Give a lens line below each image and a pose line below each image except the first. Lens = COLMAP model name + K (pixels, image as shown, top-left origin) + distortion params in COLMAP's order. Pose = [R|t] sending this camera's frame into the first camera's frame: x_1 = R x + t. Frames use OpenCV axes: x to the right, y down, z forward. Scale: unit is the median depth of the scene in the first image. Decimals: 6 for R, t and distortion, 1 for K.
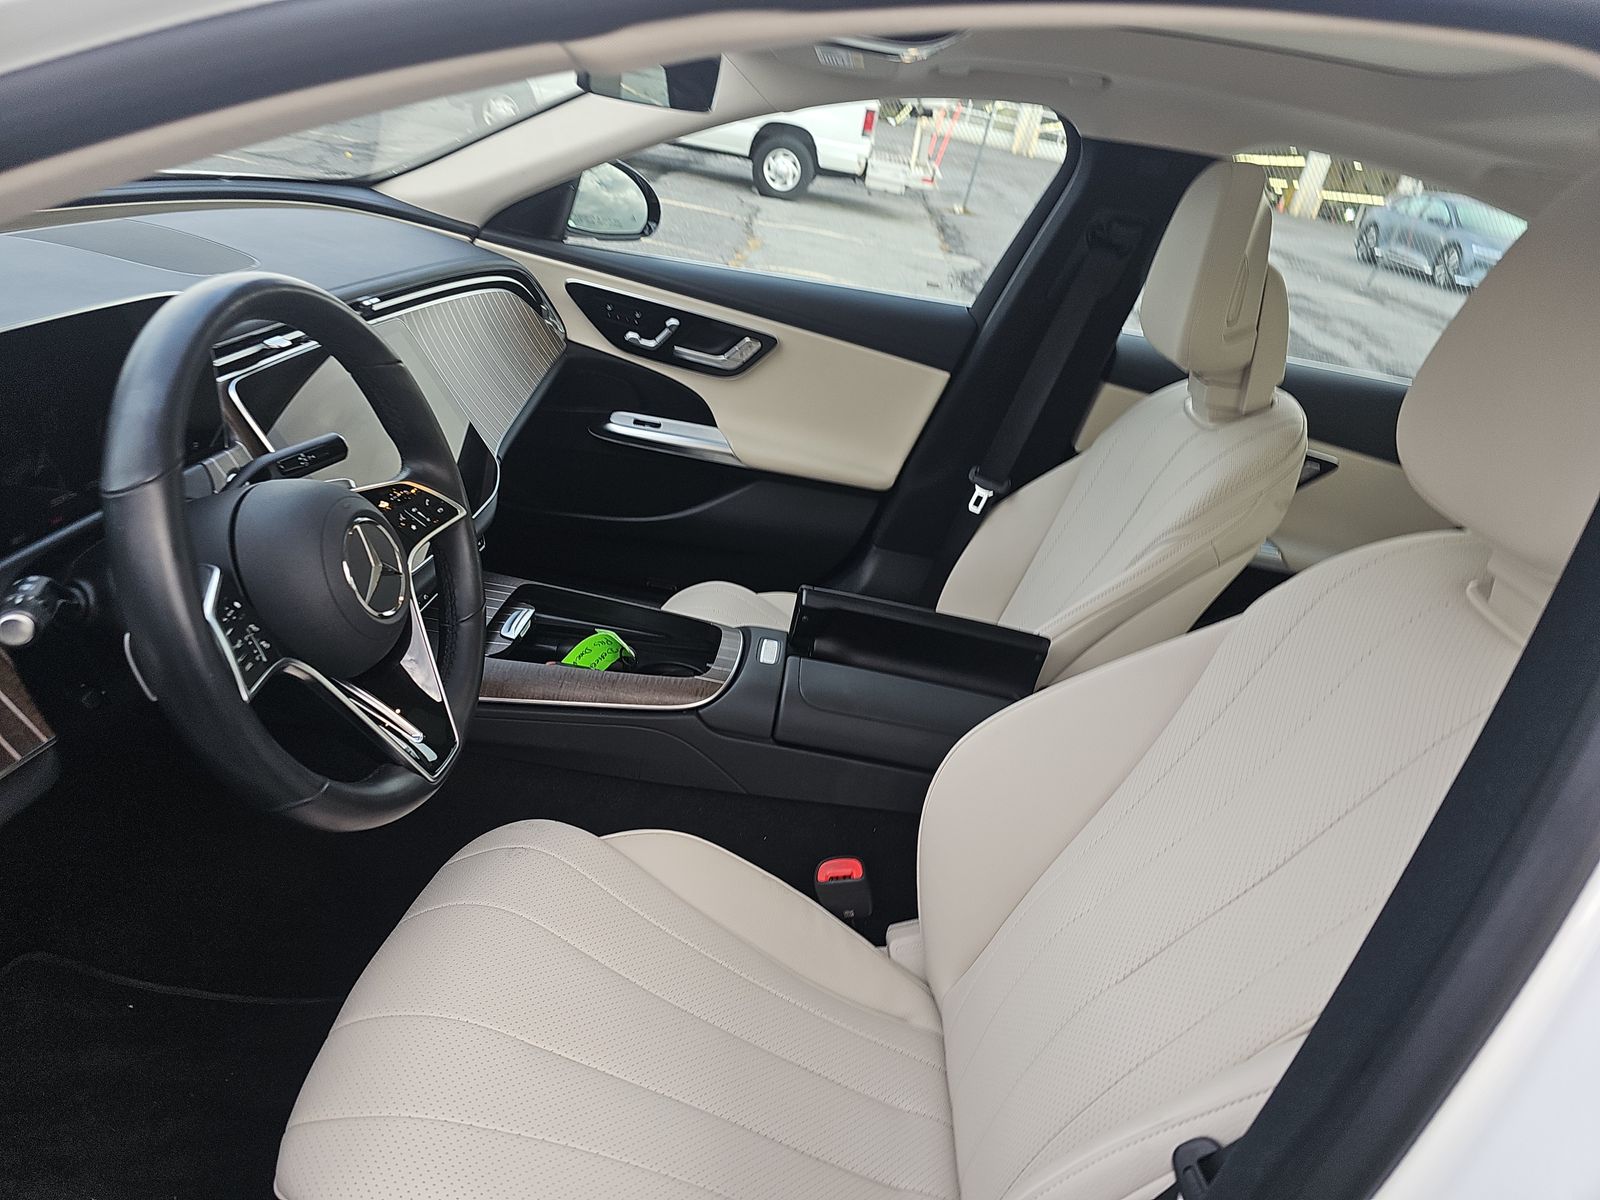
lens RADIAL K [[1070.5, 0, 799.0], [0, 1070.5, 611.5], [0, 0, 1]] dist [0.060745, -0.058436]
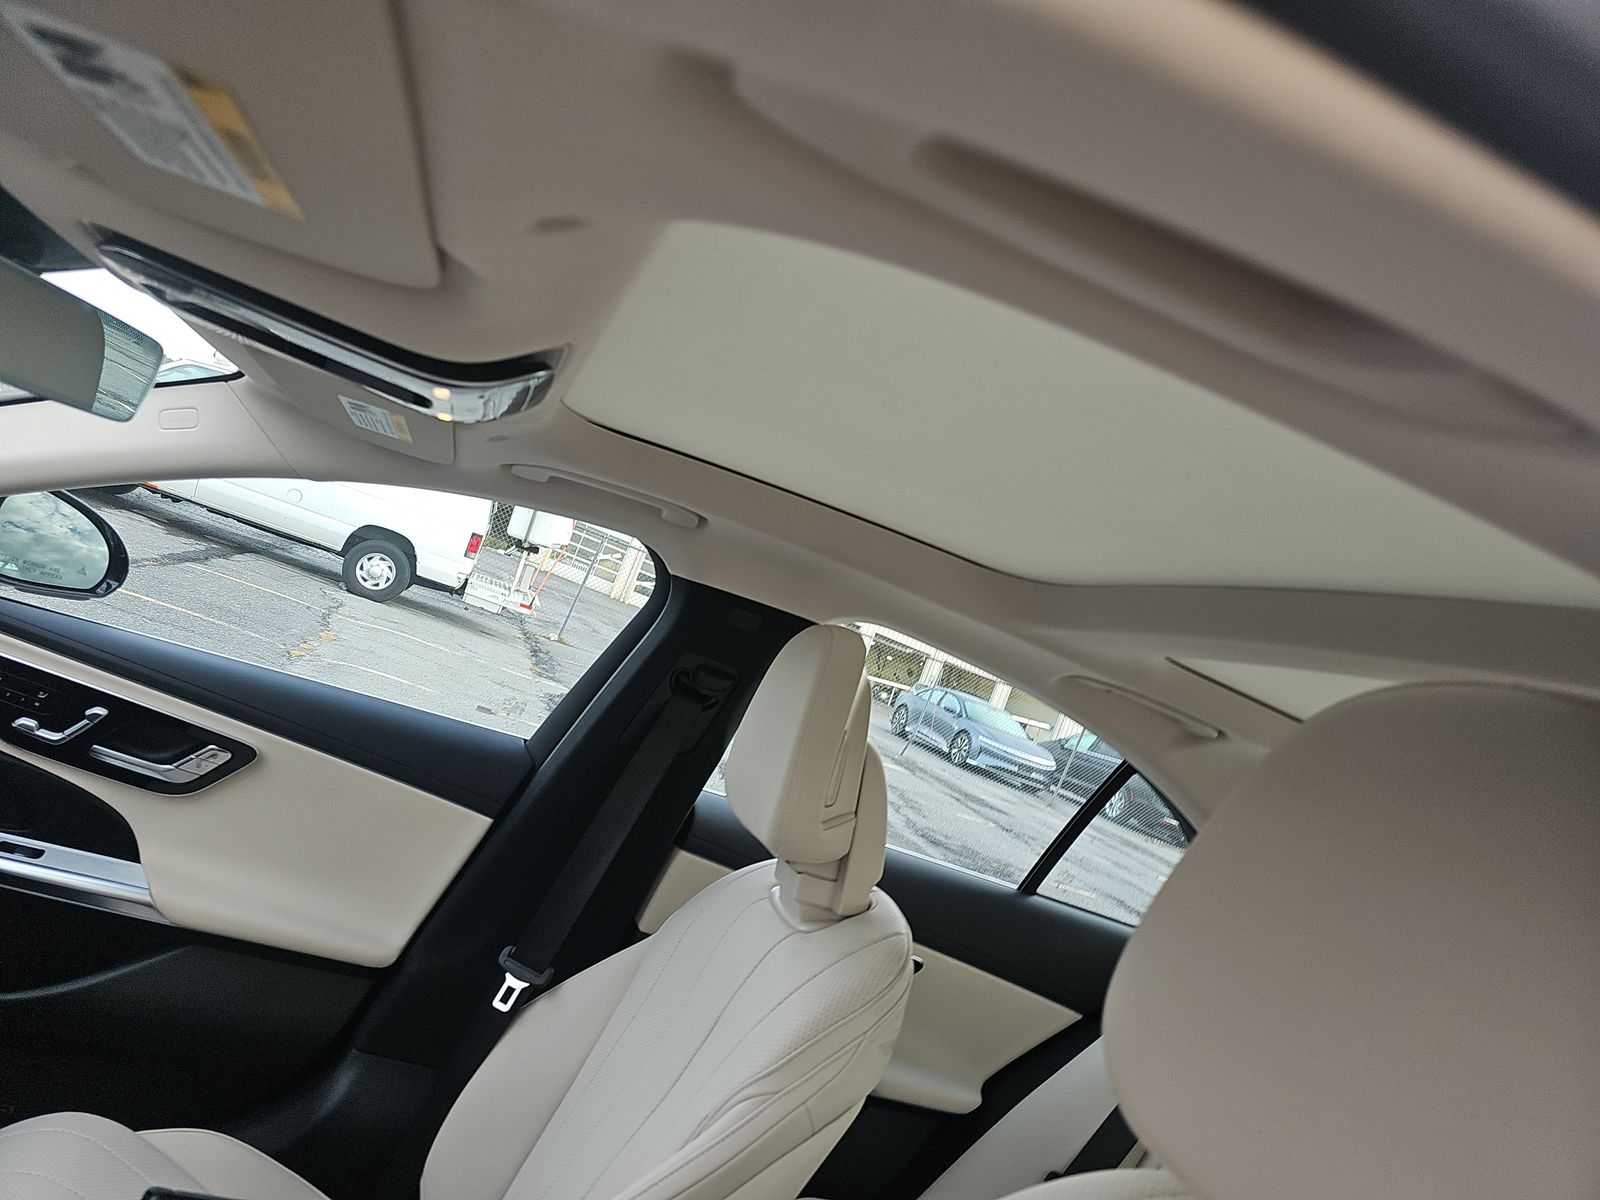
lens RADIAL K [[1070.5, 0, 799.0], [0, 1070.5, 611.5], [0, 0, 1]] dist [0.060745, -0.058436]
pose [[0.923676, 0.164962, 0.345847, 0.048212], [-0.021814, 0.923758, -0.382356, -0.063120], [-0.382553, 0.345629, 0.856851, 0.178820]]
